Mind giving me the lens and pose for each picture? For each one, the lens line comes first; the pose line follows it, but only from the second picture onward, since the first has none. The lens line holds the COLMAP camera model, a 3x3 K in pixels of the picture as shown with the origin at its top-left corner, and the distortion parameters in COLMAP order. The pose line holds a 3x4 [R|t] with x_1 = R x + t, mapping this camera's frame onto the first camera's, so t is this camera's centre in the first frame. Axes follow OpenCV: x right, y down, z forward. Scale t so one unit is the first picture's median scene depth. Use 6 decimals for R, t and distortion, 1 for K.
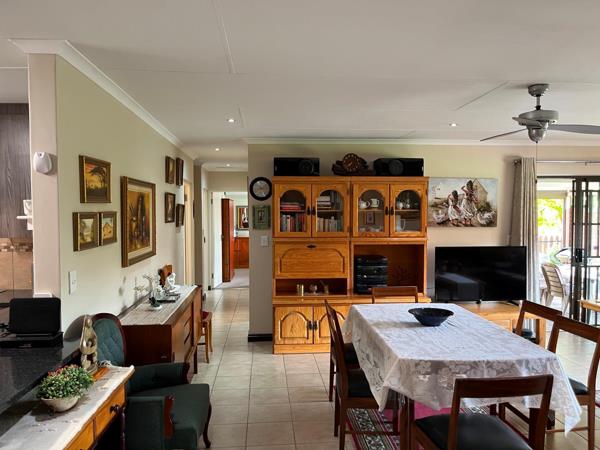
lens RADIAL K [[457.3, 0, 301.1], [0, 457.3, 228.2], [0, 0, 1]] dist [0.032910, -0.047007]
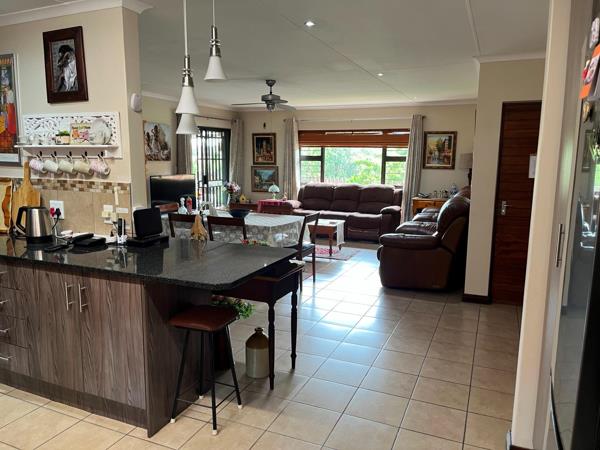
lens RADIAL K [[457.3, 0, 297.1], [0, 457.3, 225.4], [0, 0, 1]] dist [0.032910, -0.047007]
pose [[0.488869, -0.126013, 0.863208, -0.610095], [0.015598, 0.990616, 0.135779, 0.008432], [-0.872218, -0.052913, 0.486247, -0.004564]]
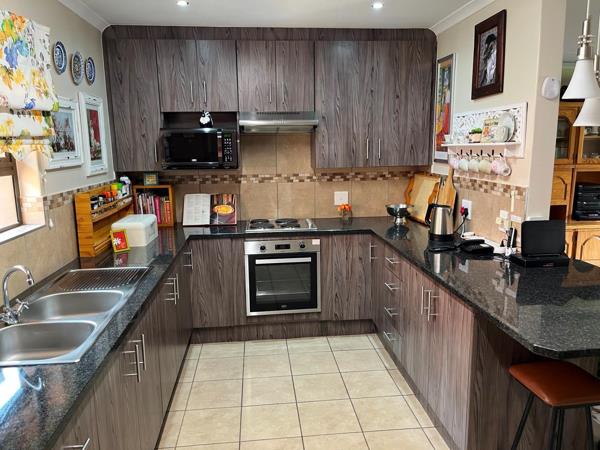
lens RADIAL K [[457.3, 0, 298.8], [0, 457.3, 227.0], [0, 0, 1]] dist [0.032910, -0.047007]
pose [[0.999911, -0.013048, 0.002801, -0.499266], [0.012503, 0.989301, 0.145354, 0.001772], [-0.004668, -0.145306, 0.989376, -0.015175]]
